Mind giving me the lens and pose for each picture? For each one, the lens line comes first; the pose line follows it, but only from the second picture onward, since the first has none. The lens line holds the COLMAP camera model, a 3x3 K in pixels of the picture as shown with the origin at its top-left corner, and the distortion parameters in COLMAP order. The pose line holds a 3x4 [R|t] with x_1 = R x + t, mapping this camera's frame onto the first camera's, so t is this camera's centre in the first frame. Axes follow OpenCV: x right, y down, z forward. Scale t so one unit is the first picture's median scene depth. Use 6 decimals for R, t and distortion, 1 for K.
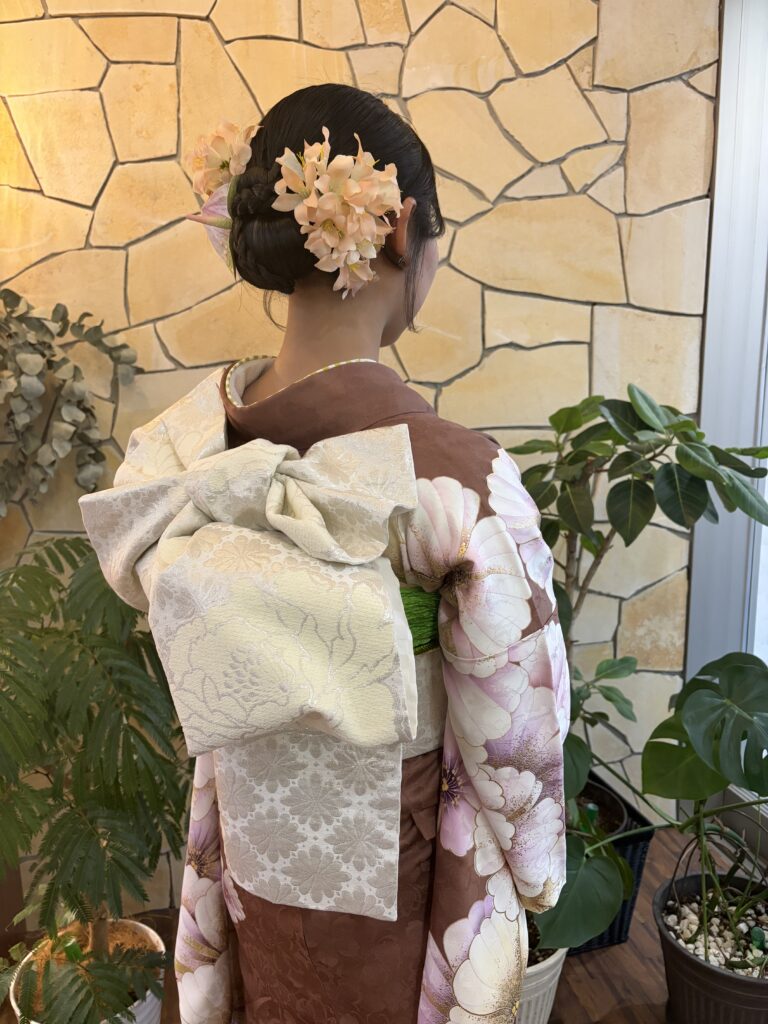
lens RADIAL K [[798.7, 0, 377.1], [0, 798.7, 521.4], [0, 0, 1]] dist [0.047999, -0.063260]
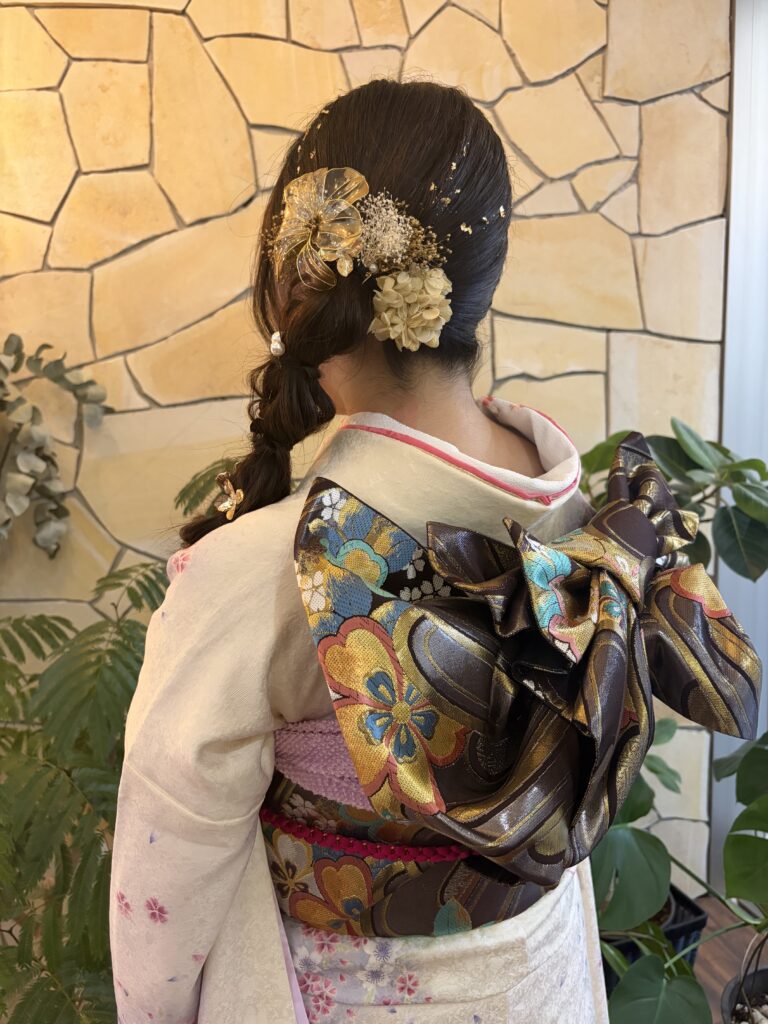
lens RADIAL K [[798.7, 0, 380.8], [0, 798.7, 515.7], [0, 0, 1]] dist [0.047999, -0.063260]
pose [[0.997295, -0.023140, 0.069766, -0.066353], [0.026084, 0.998794, -0.041587, -0.031076], [-0.068719, 0.043295, 0.996696, 0.125003]]
